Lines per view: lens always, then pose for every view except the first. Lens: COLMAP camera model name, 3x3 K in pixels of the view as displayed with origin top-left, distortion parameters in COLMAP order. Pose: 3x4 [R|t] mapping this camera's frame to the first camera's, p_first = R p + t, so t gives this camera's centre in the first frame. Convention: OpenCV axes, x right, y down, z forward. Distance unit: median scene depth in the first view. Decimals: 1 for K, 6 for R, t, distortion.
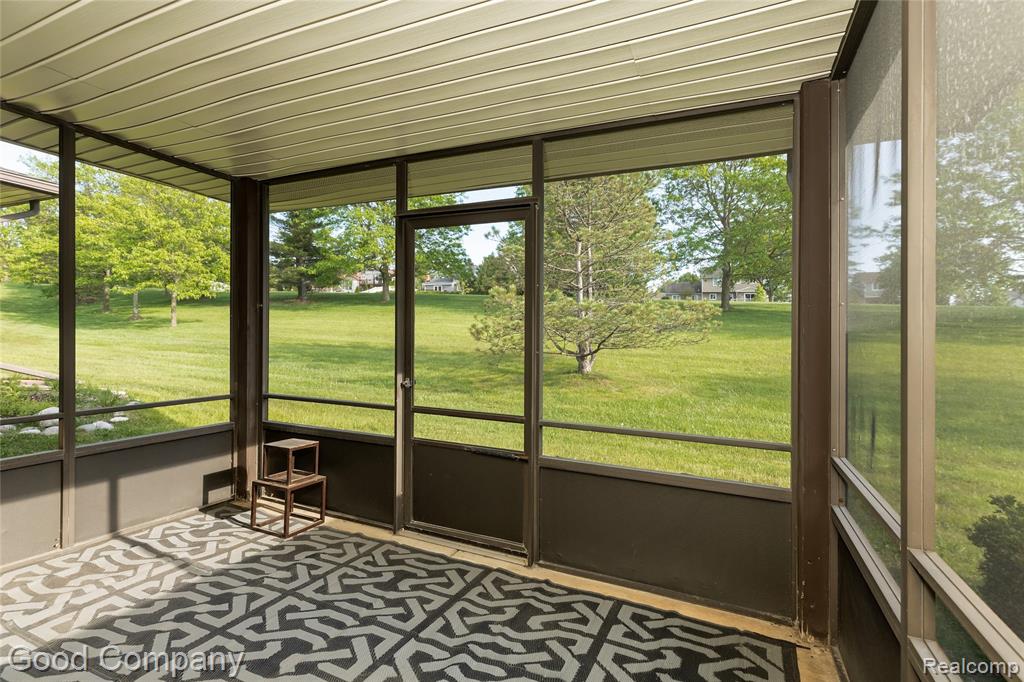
lens RADIAL K [[468.8, 0, 530.0], [0, 468.8, 336.6], [0, 0, 1]] dist [0.013055, -0.001405]
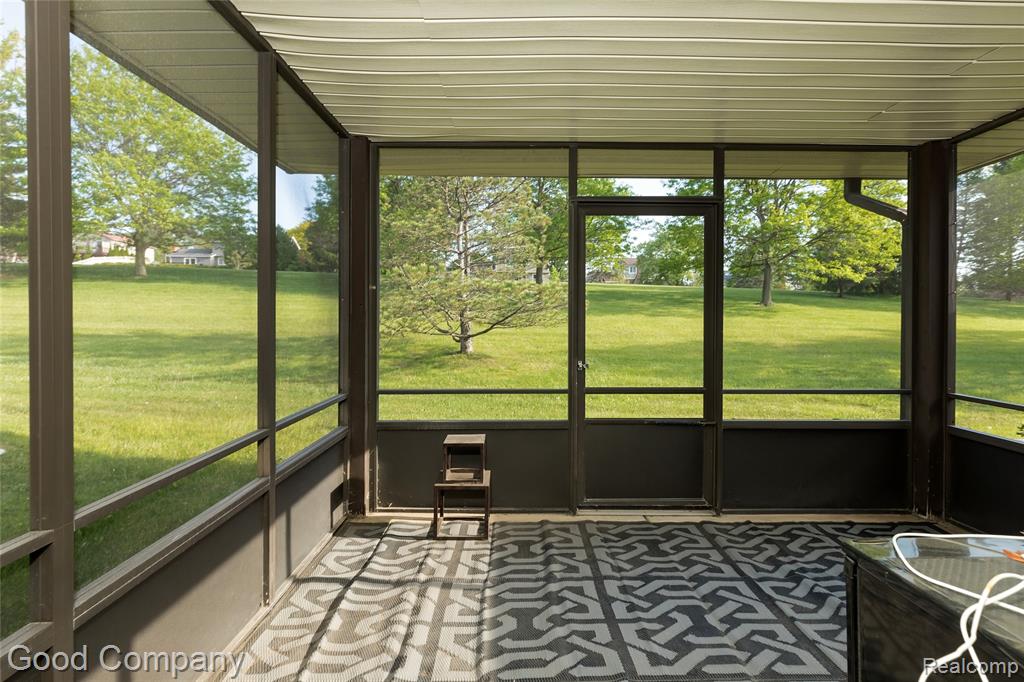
lens RADIAL K [[468.8, 0, 550.7], [0, 468.8, 323.4], [0, 0, 1]] dist [0.013055, -0.001405]
pose [[0.909494, -0.024435, 0.414999, -0.845109], [0.017977, 0.999649, 0.019461, -0.016612], [-0.415329, -0.010239, 0.909614, 0.115612]]
